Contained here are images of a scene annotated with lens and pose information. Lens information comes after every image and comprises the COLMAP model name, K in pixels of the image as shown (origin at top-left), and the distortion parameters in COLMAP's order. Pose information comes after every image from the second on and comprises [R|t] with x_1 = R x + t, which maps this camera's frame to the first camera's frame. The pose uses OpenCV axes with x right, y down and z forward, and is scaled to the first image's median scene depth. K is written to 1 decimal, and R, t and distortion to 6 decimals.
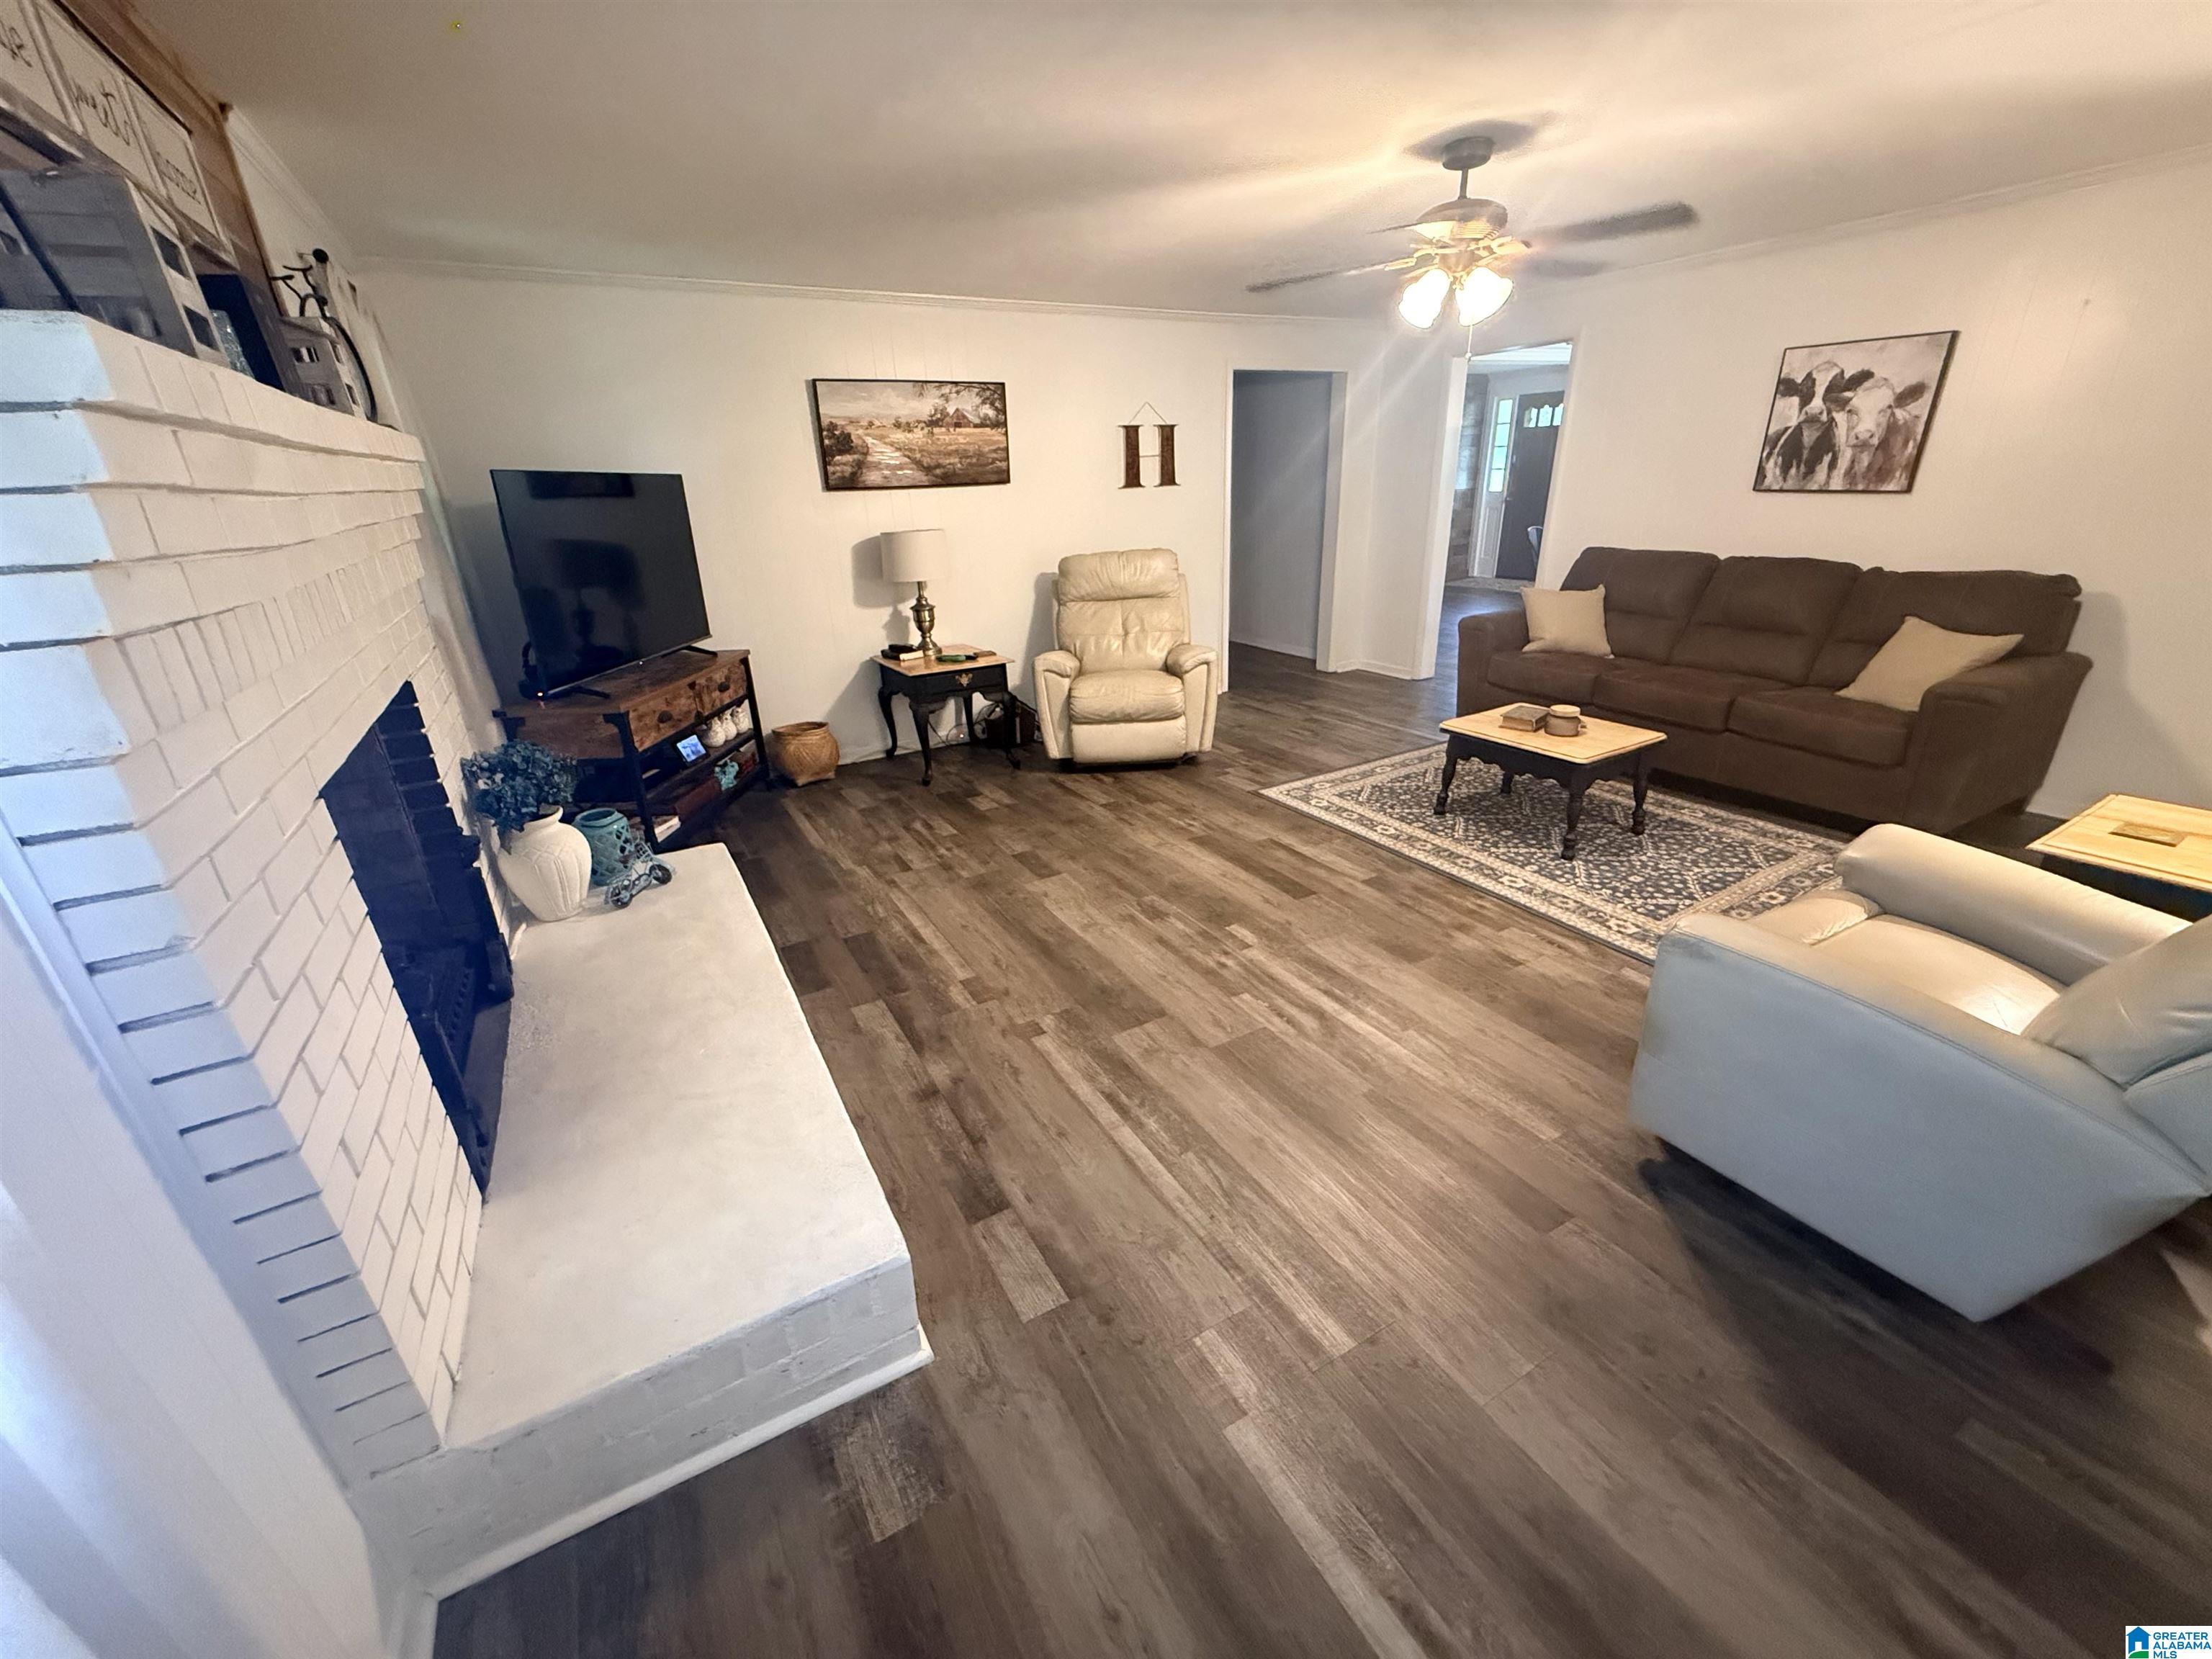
lens RADIAL K [[890.5, 0, 1106.0], [0, 890.5, 829.5], [0, 0, 1]] dist [-0.000455, 0.000156]
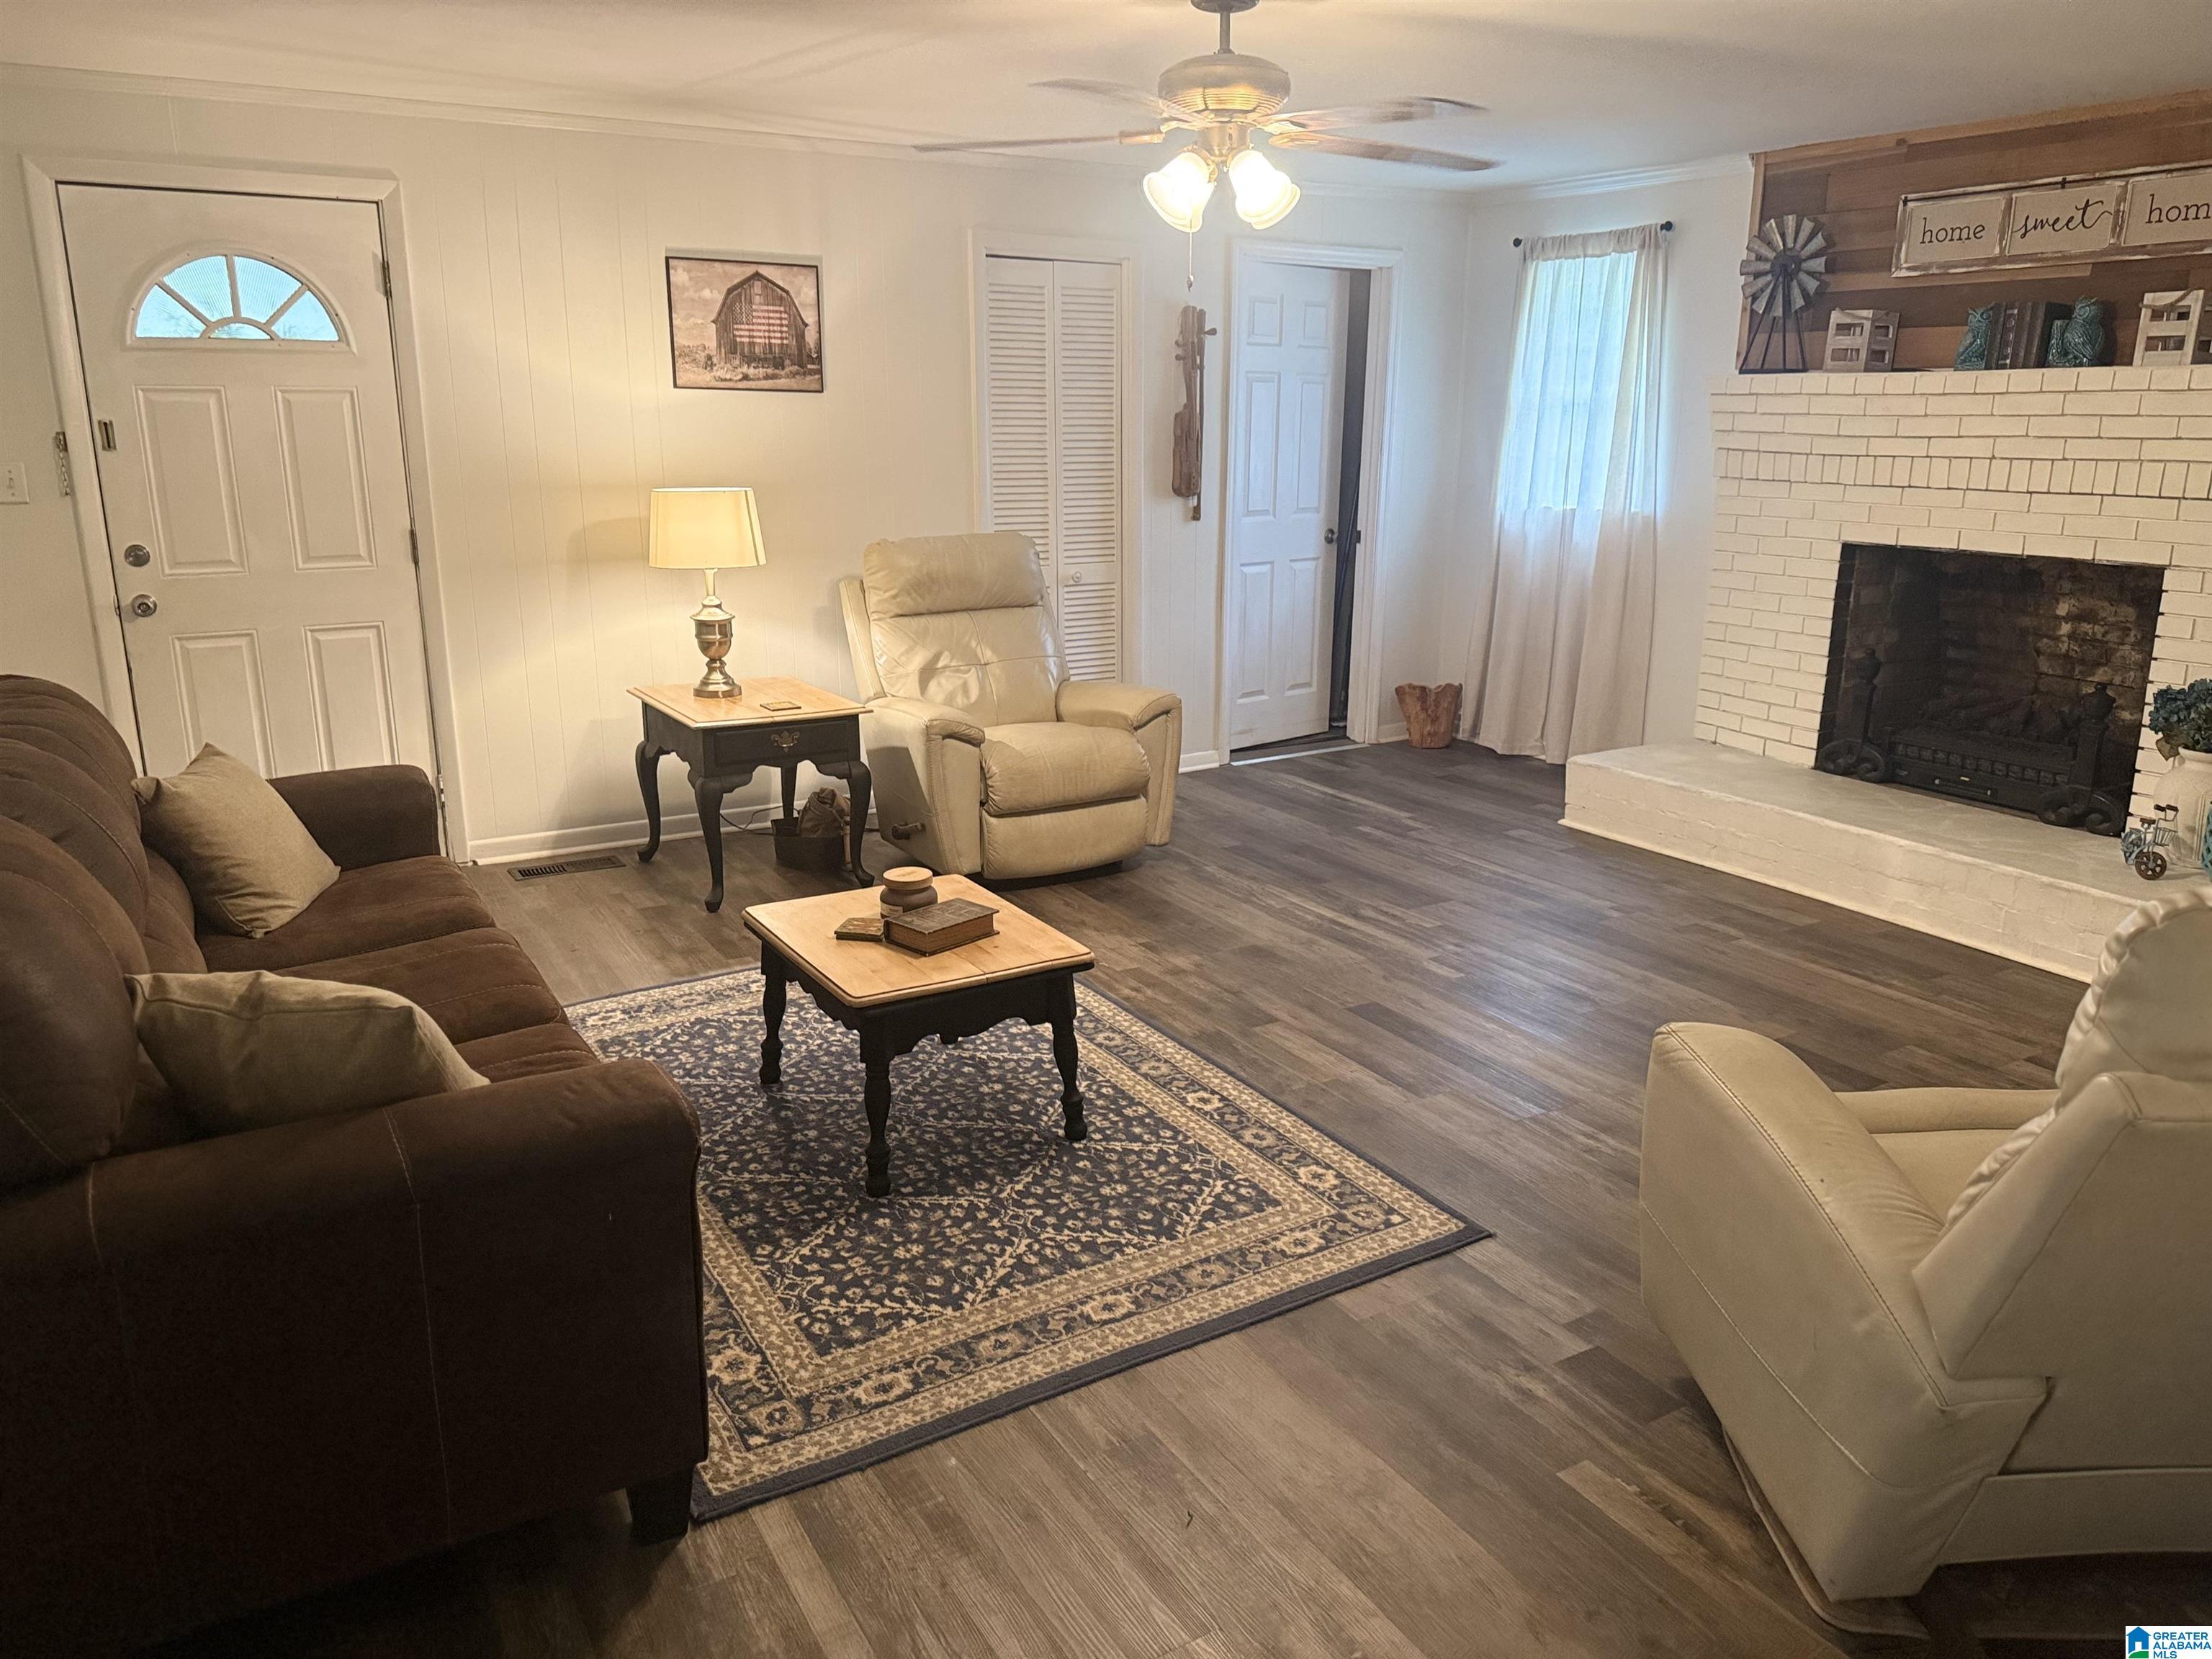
lens RADIAL K [[1550.1, 0, 1106.0], [0, 1550.1, 829.5], [0, 0, 1]] dist [0.031169, -0.000630]
pose [[-0.999249, 0.038556, -0.003828, 0.418052], [0.028309, 0.793967, 0.607301, -0.776049], [0.026454, 0.606737, -0.794462, 1.846706]]
